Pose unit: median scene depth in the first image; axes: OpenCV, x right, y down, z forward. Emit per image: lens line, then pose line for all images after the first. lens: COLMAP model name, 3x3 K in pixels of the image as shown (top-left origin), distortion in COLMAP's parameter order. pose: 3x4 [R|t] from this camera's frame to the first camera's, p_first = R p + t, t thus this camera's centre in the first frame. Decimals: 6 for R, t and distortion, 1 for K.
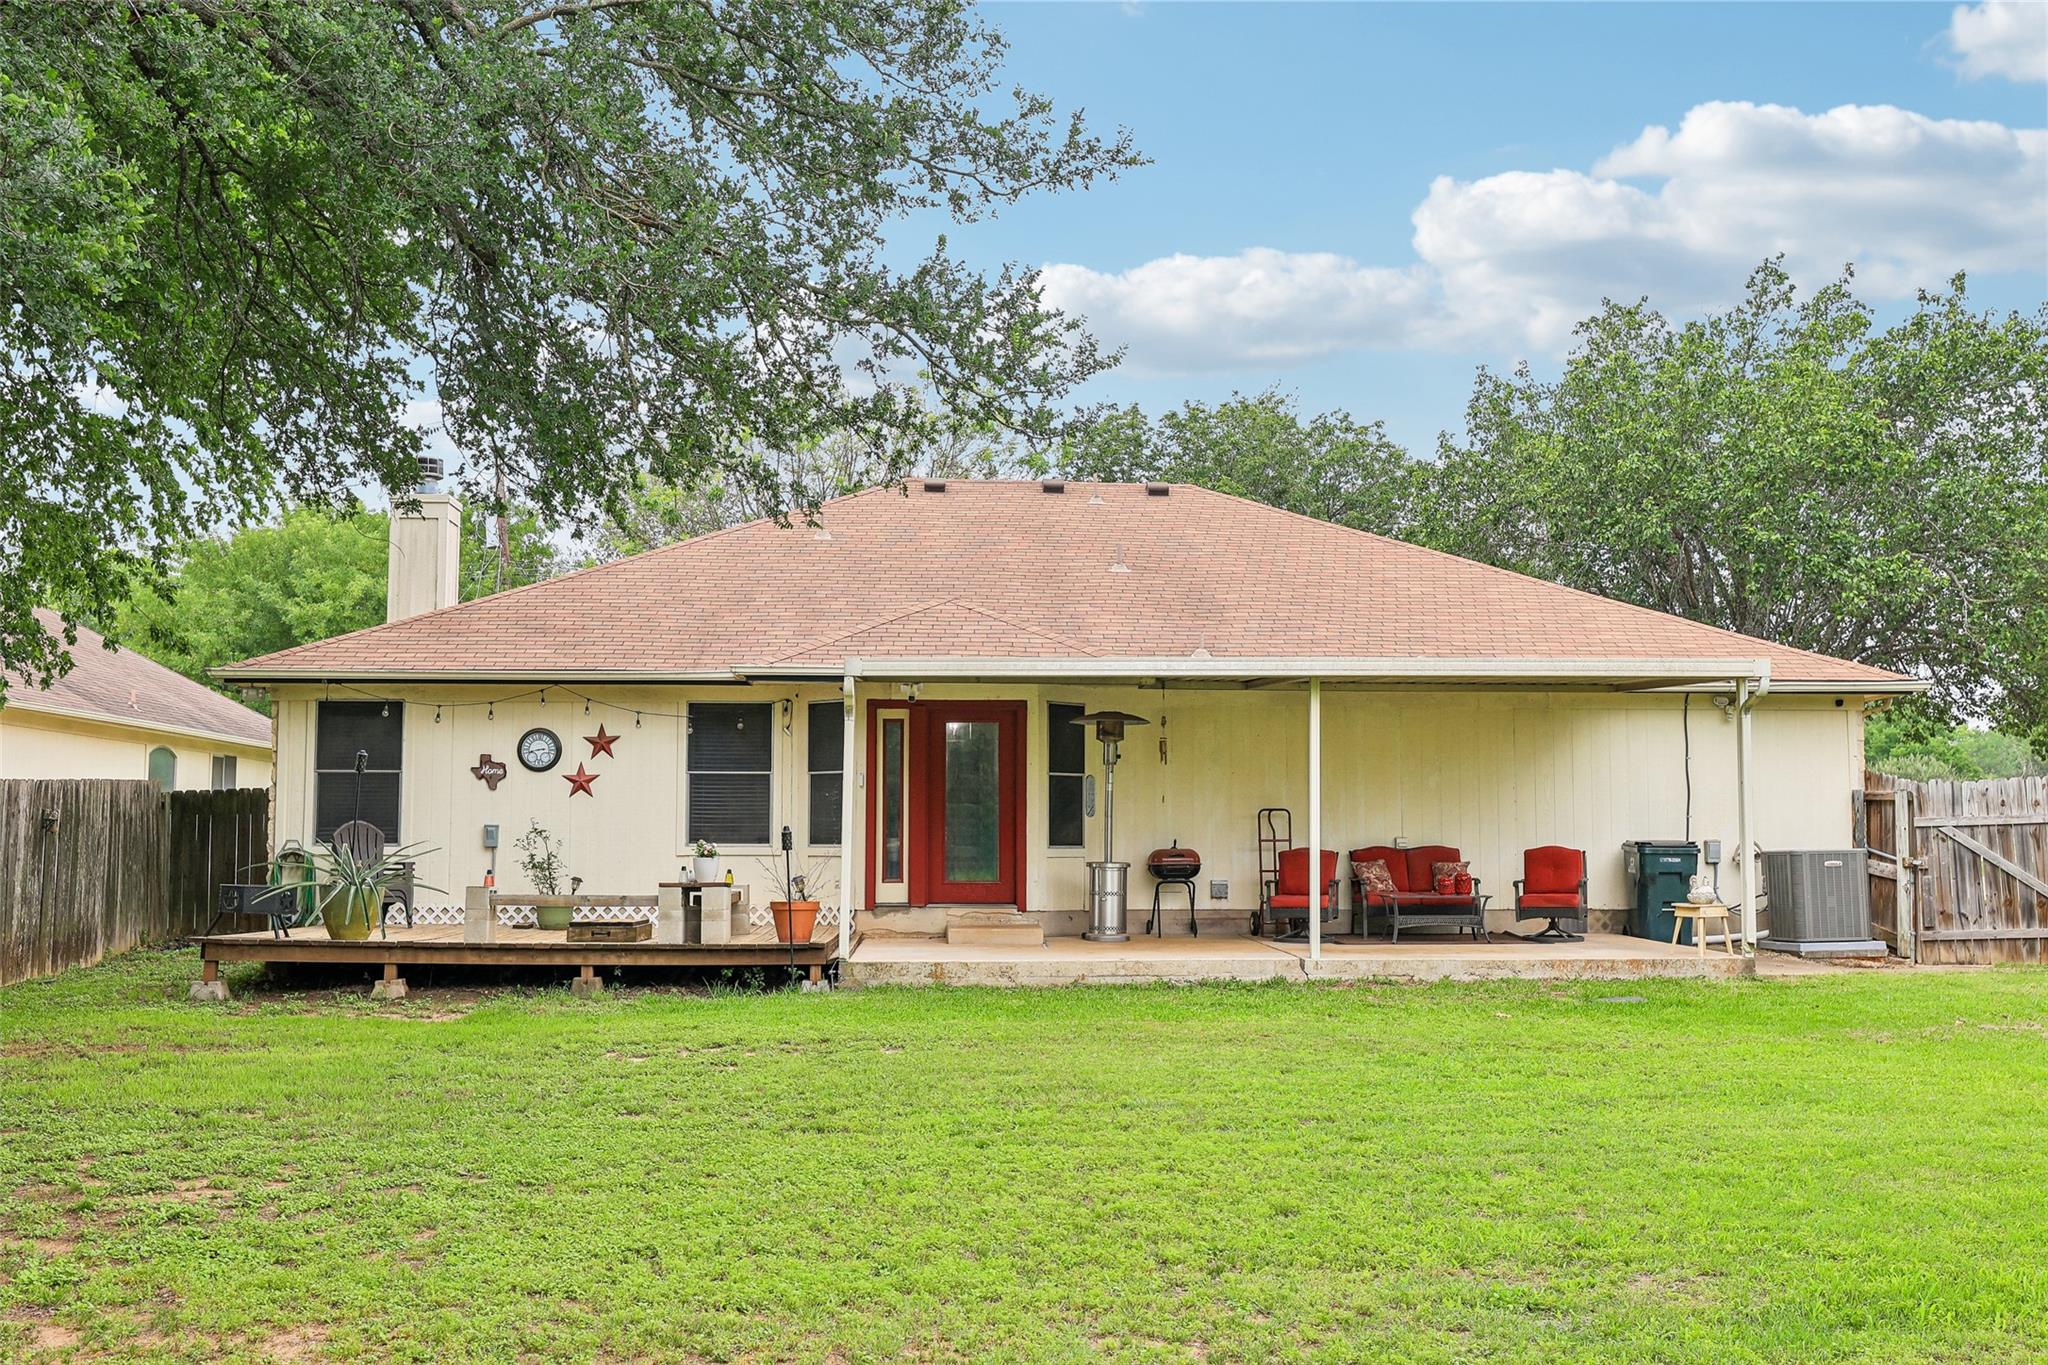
lens RADIAL K [[2060.0, 0, 1024.3], [0, 2060.0, 678.2], [0, 0, 1]] dist [0.002050, 0.000000]
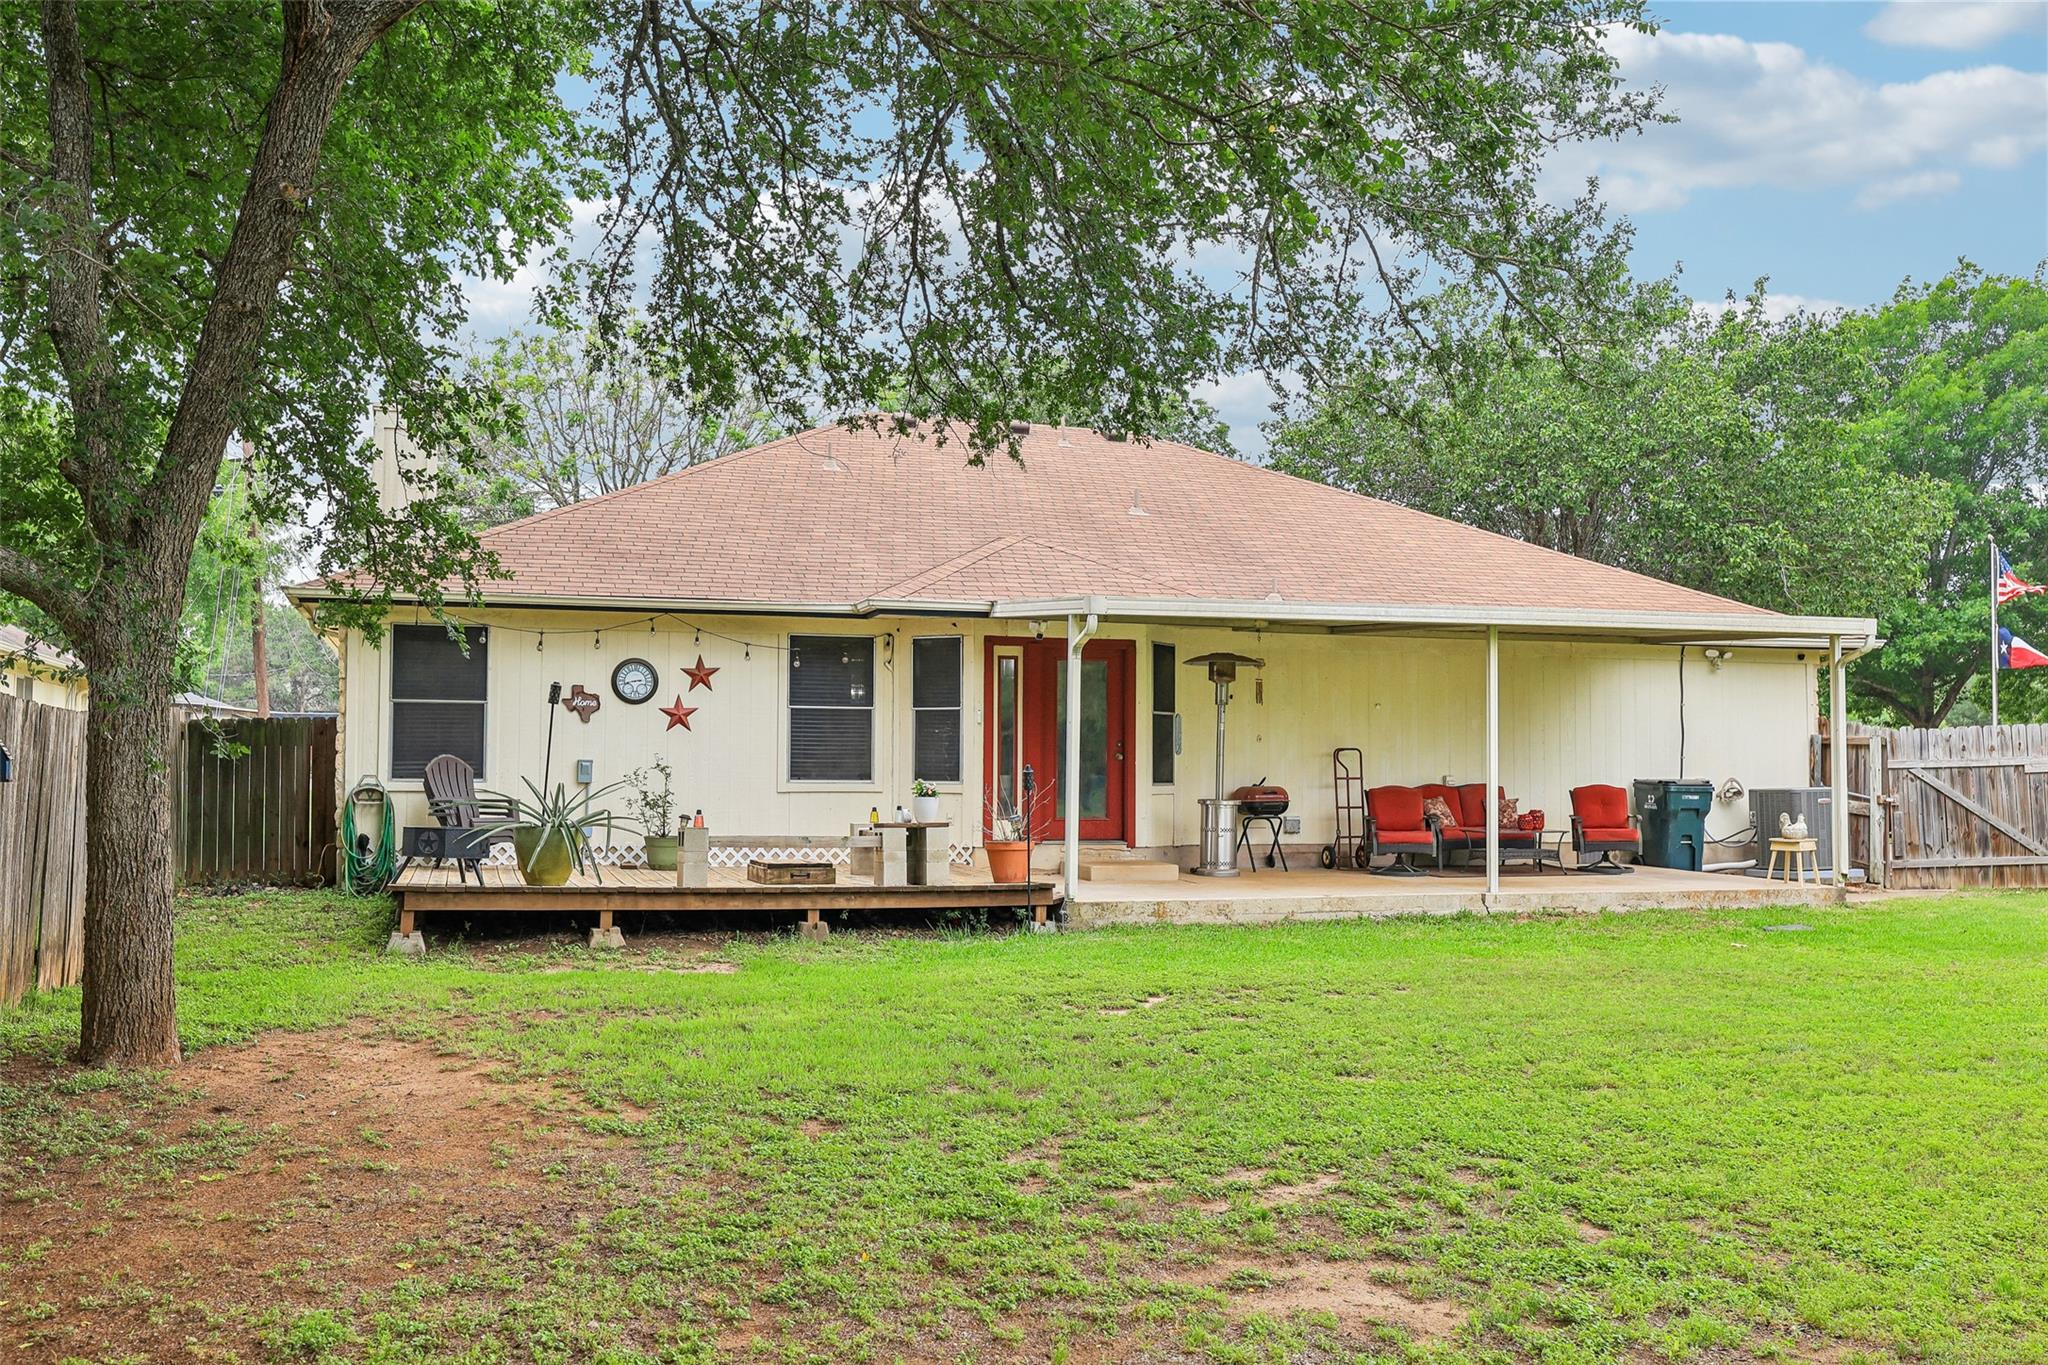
lens RADIAL K [[1941.8, 0, 1023.7], [0, 1941.8, 688.8], [0, 0, 1]] dist [0.000757, 0.000000]
pose [[0.966160, 0.014823, 0.257517, -0.302075], [-0.025034, 0.999023, 0.036417, 0.001282], [-0.256726, -0.041631, 0.965587, 0.091580]]
